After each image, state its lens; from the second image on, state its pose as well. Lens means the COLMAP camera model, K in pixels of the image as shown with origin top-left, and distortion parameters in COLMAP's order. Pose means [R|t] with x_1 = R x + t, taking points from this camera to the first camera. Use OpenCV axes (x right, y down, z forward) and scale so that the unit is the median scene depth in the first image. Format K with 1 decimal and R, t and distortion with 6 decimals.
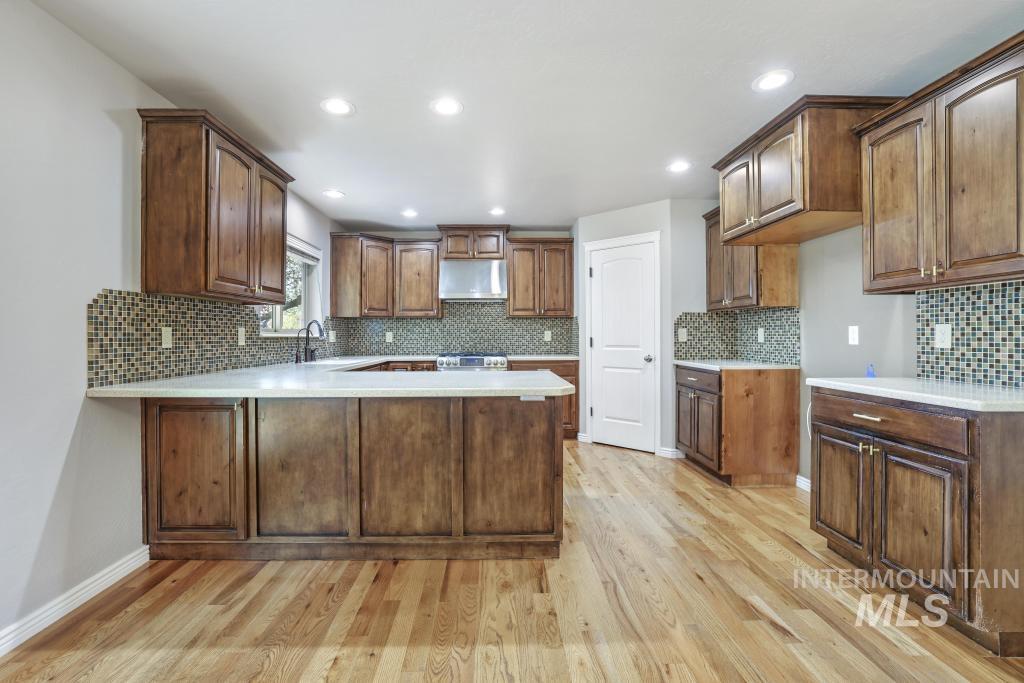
lens RADIAL K [[447.6, 0, 512.0], [0, 447.6, 333.7], [0, 0, 1]] dist [-0.035508, 0.012816]
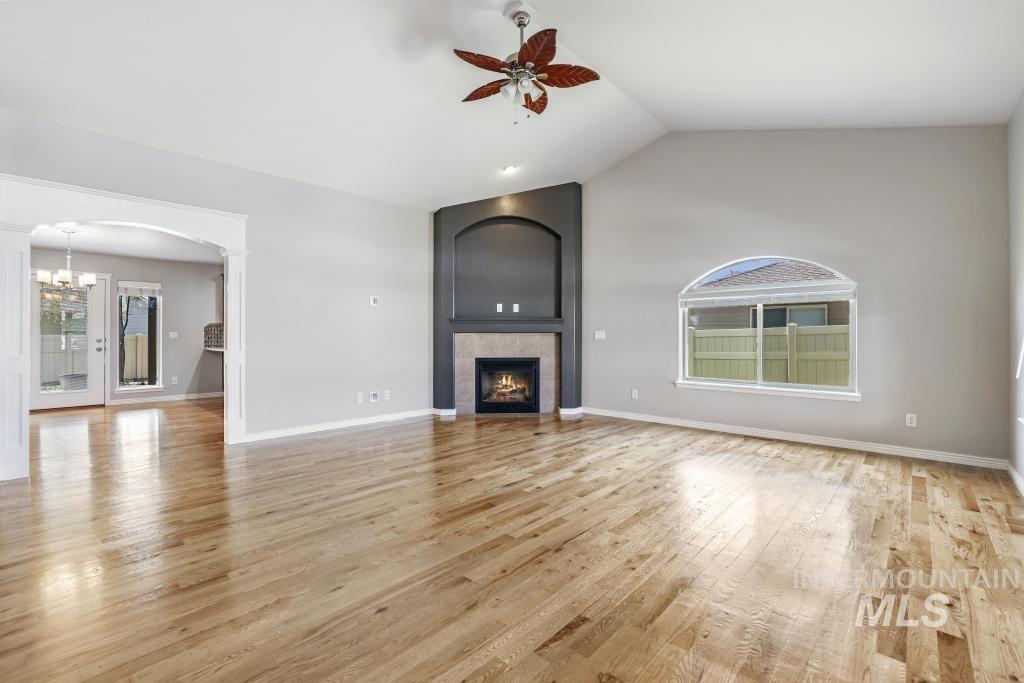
lens RADIAL K [[447.6, 0, 493.7], [0, 447.6, 333.1], [0, 0, 1]] dist [-0.035508, 0.012816]
pose [[0.698356, 0.006381, -0.715722, 3.320867], [-0.001443, 0.999971, 0.007507, -0.040009], [0.715749, -0.004210, 0.698345, 0.031829]]
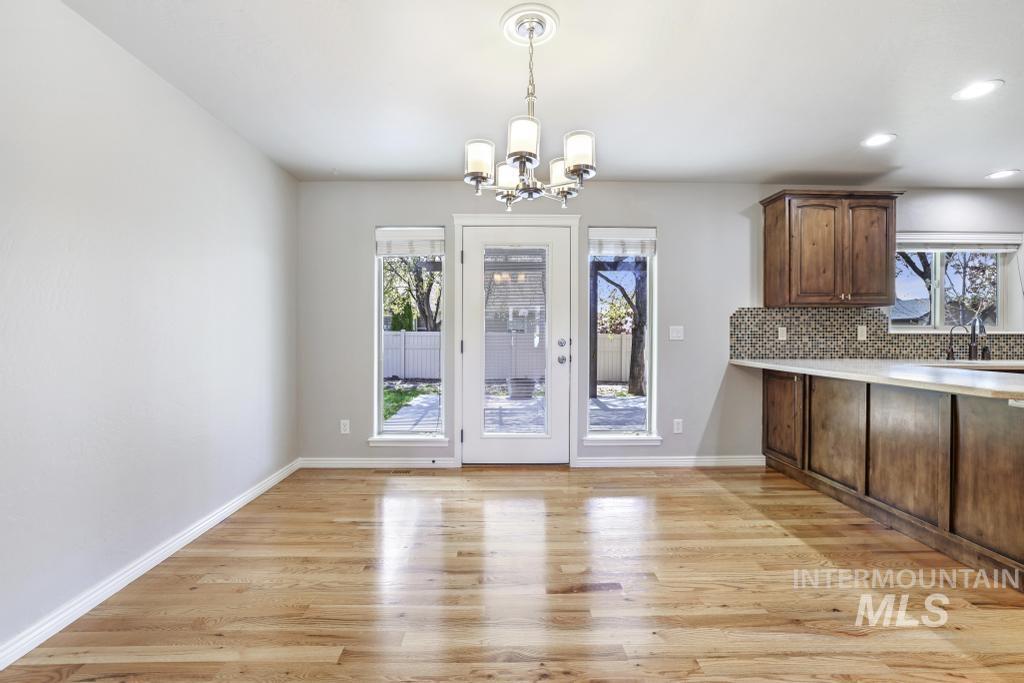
lens RADIAL K [[447.6, 0, 502.9], [0, 447.6, 341.5], [0, 0, 1]] dist [-0.035508, 0.012816]
pose [[-0.020443, 0.018493, -0.999620, 0.877321], [0.004260, 0.999821, 0.018409, 0.003556], [0.999782, -0.003882, -0.020518, 0.017474]]
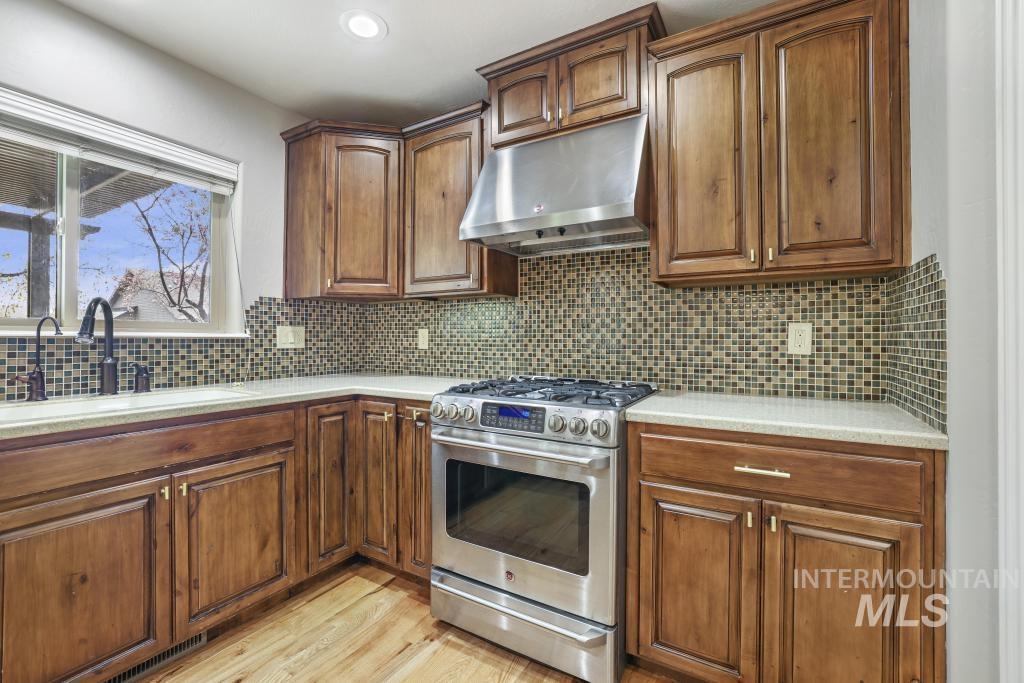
lens RADIAL K [[447.6, 0, 505.7], [0, 447.6, 336.6], [0, 0, 1]] dist [-0.035508, 0.012816]
pose [[0.838973, 0.003747, -0.544161, 0.180068], [-0.002563, 0.999992, 0.002933, 0.007181], [0.544168, -0.001066, 0.838976, 1.492420]]
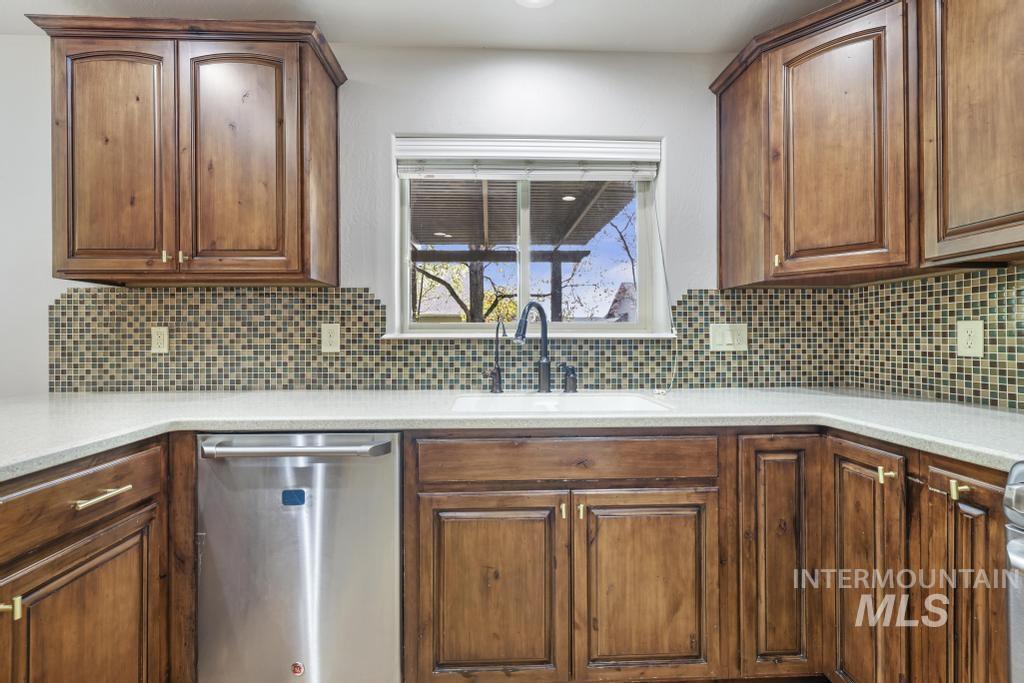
lens RADIAL K [[428.9, 0, 504.8], [0, 428.9, 335.6], [0, 0, 1]] dist [0.002419, -0.000027]
pose [[0.001371, -0.002890, -0.999995, -0.014013], [0.008833, 0.999957, -0.002878, 0.008847], [0.999960, -0.008829, 0.001397, 1.680549]]
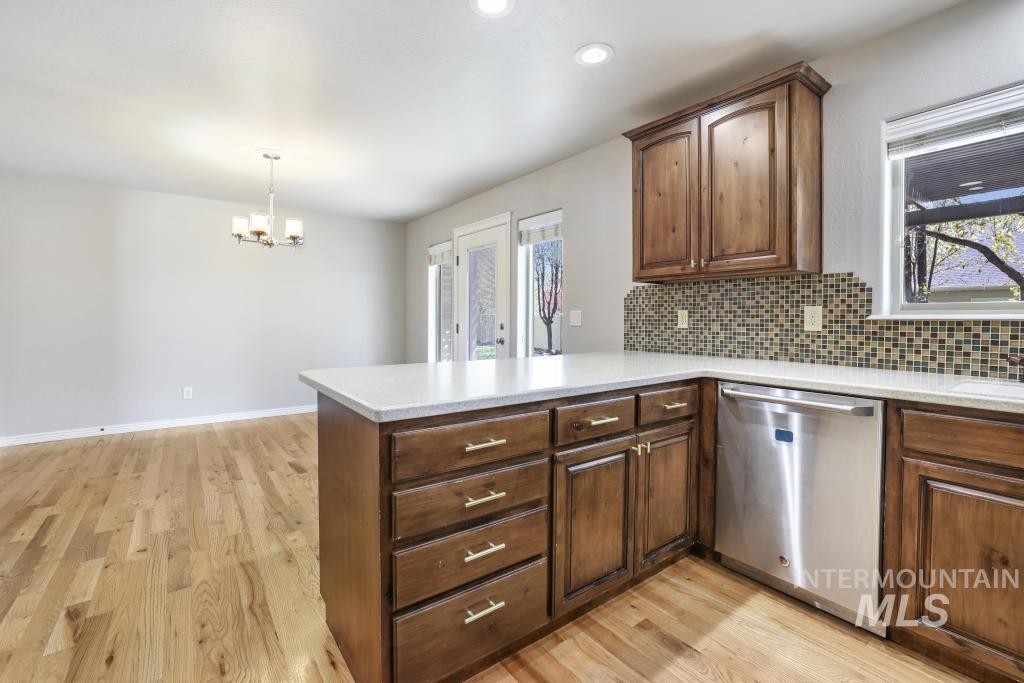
lens RADIAL K [[447.6, 0, 502.4], [0, 447.6, 324.4], [0, 0, 1]] dist [-0.035508, 0.012816]
pose [[-0.829489, 0.006871, -0.558481, 0.269513], [0.001073, 0.999942, 0.010710, 0.010061], [0.558522, 0.008284, -0.829448, 1.770282]]
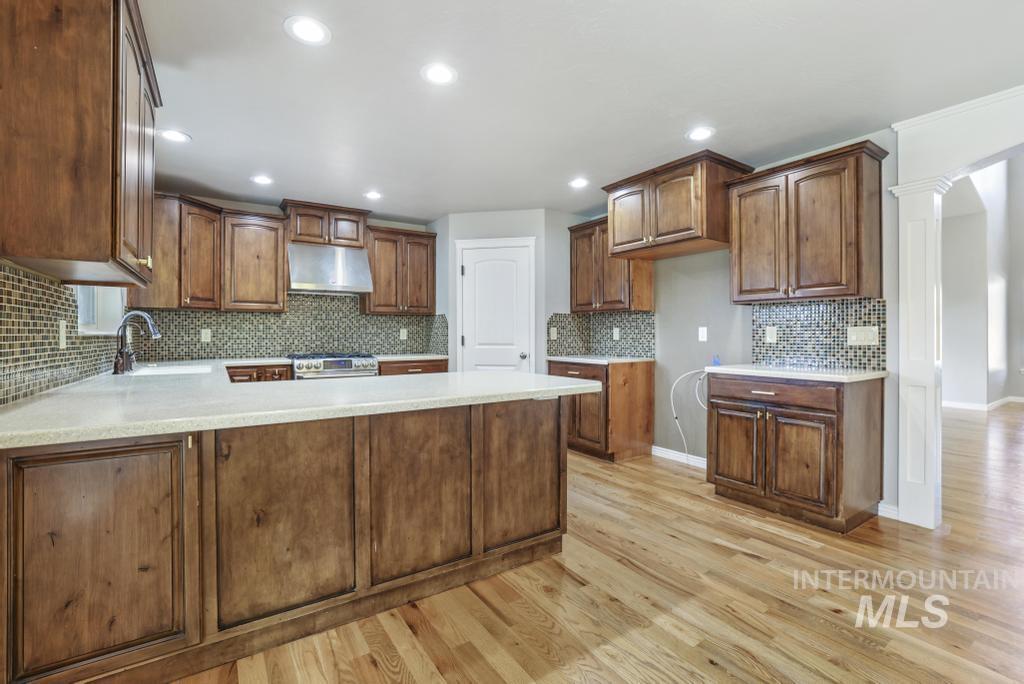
lens RADIAL K [[447.6, 0, 510.0], [0, 447.6, 334.5], [0, 0, 1]] dist [-0.035508, 0.012816]
pose [[0.851576, 0.000737, 0.524231, -0.536610], [-0.003543, 0.999984, 0.004349, 0.001399], [-0.524219, -0.005561, 0.851565, 0.193576]]
